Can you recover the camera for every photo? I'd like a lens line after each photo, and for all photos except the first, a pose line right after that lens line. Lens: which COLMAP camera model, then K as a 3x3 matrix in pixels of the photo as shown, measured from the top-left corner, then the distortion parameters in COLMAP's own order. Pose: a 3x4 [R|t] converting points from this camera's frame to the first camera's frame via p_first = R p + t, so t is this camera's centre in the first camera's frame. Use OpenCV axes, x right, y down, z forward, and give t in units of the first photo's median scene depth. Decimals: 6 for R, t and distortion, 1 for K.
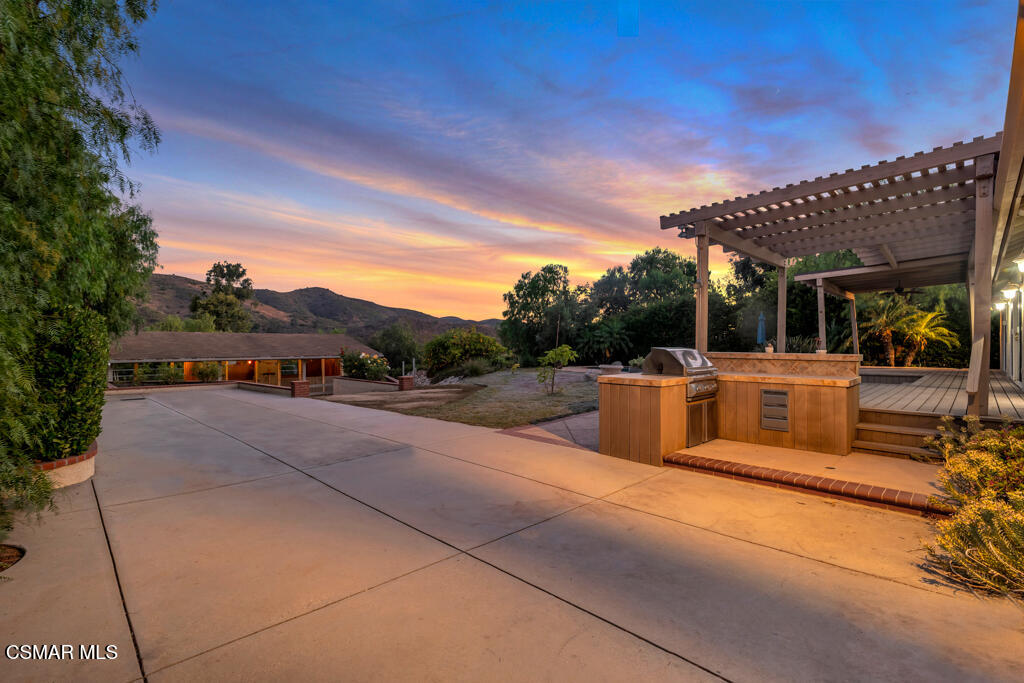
lens RADIAL K [[460.9, 0, 509.2], [0, 460.9, 347.2], [0, 0, 1]] dist [0.000136, 0.000054]
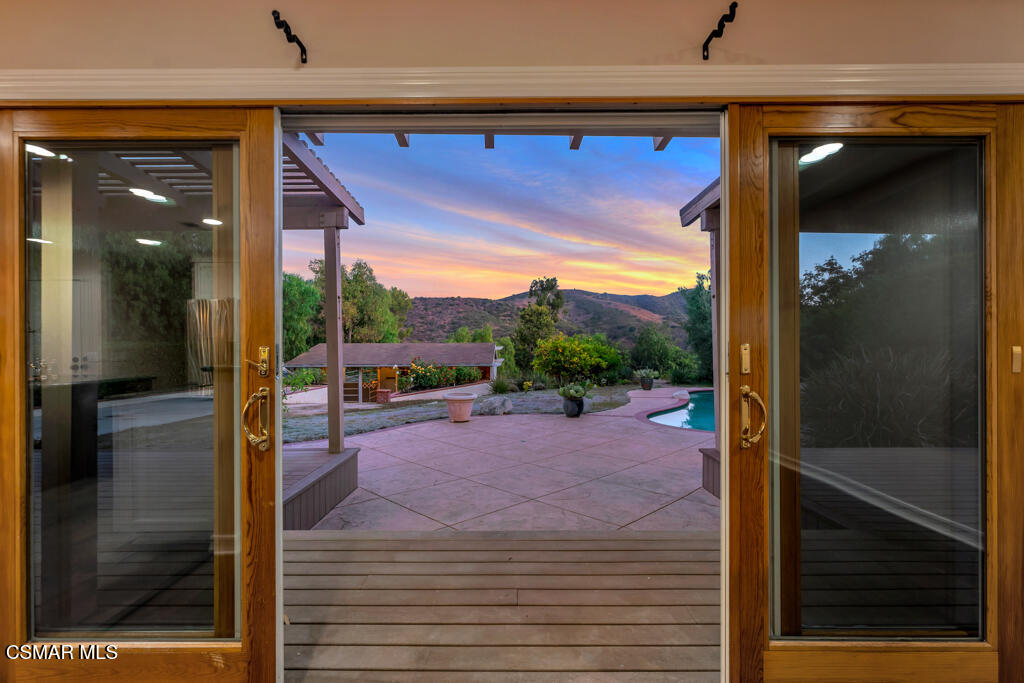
lens RADIAL K [[460.9, 0, 509.2], [0, 460.9, 347.2], [0, 0, 1]] dist [0.000136, 0.000054]
pose [[0.707078, -0.000577, -0.707135, 0.407694], [-0.000516, 0.999999, -0.001333, -0.016546], [0.707136, 0.001307, 0.707077, 0.292817]]
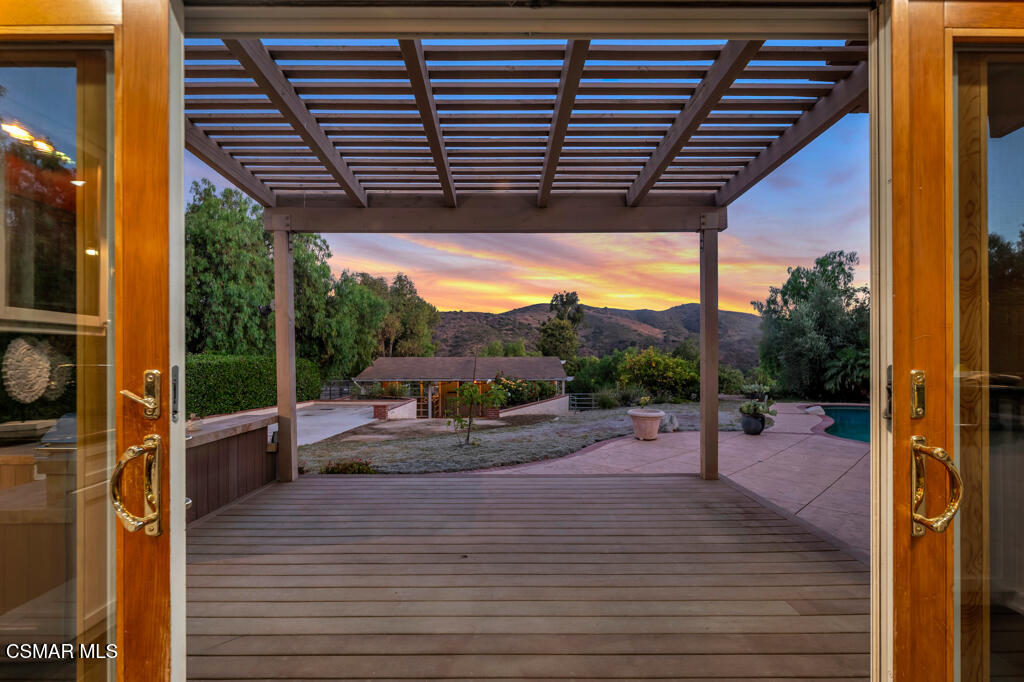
lens RADIAL K [[458.9, 0, 511.0], [0, 458.9, 363.0], [0, 0, 1]] dist [0.002597, 0.000198]
pose [[0.711985, 0.003198, -0.702187, 0.291386], [-0.001953, 0.999995, 0.002574, -0.016612], [0.702192, -0.000461, 0.711988, 0.202149]]
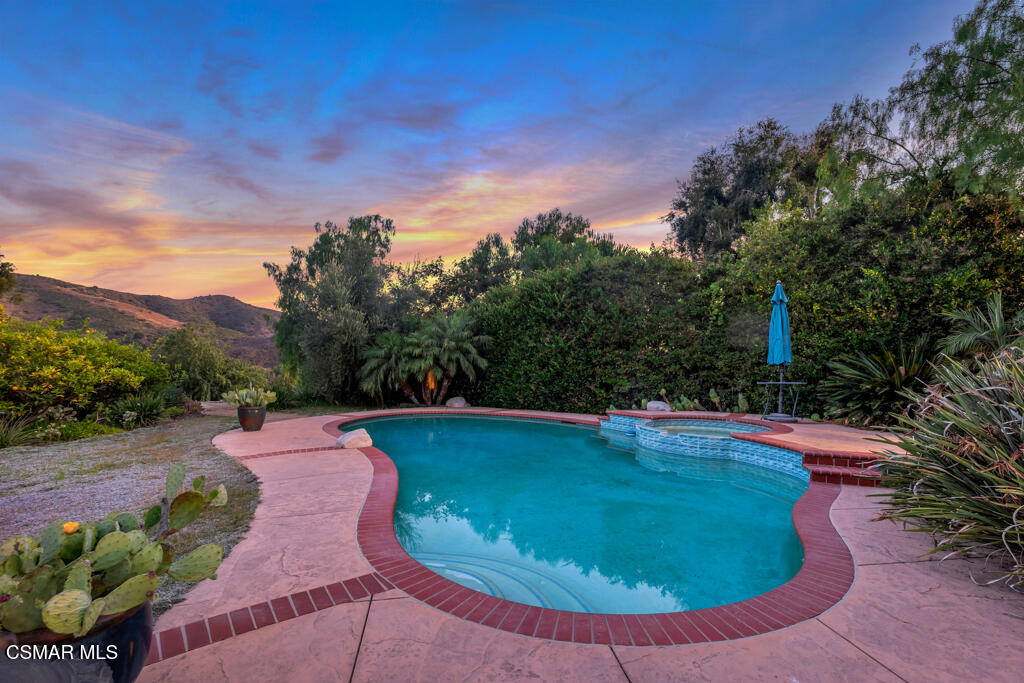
lens RADIAL K [[454.9, 0, 507.9], [0, 454.9, 346.3], [0, 0, 1]] dist [-0.000279, -0.000351]
pose [[0.987054, 0.012338, 0.159911, 0.215738], [-0.006937, 0.999388, -0.034294, -0.006532], [-0.160237, 0.032740, 0.986535, 0.539437]]
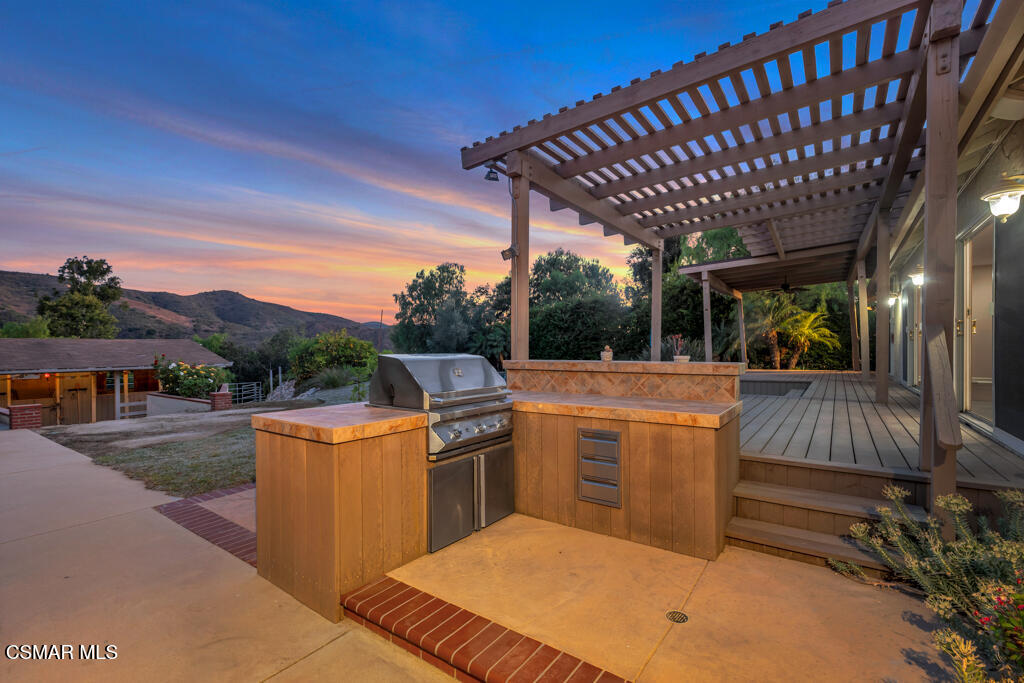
lens RADIAL K [[451.5, 0, 507.4], [0, 451.5, 358.4], [0, 0, 1]] dist [-0.000012, 0.000092]
pose [[0.987289, -0.012127, 0.158471, 0.081026], [0.009890, 0.999840, 0.014902, -0.000270], [-0.158626, -0.013145, 0.987251, 0.103185]]
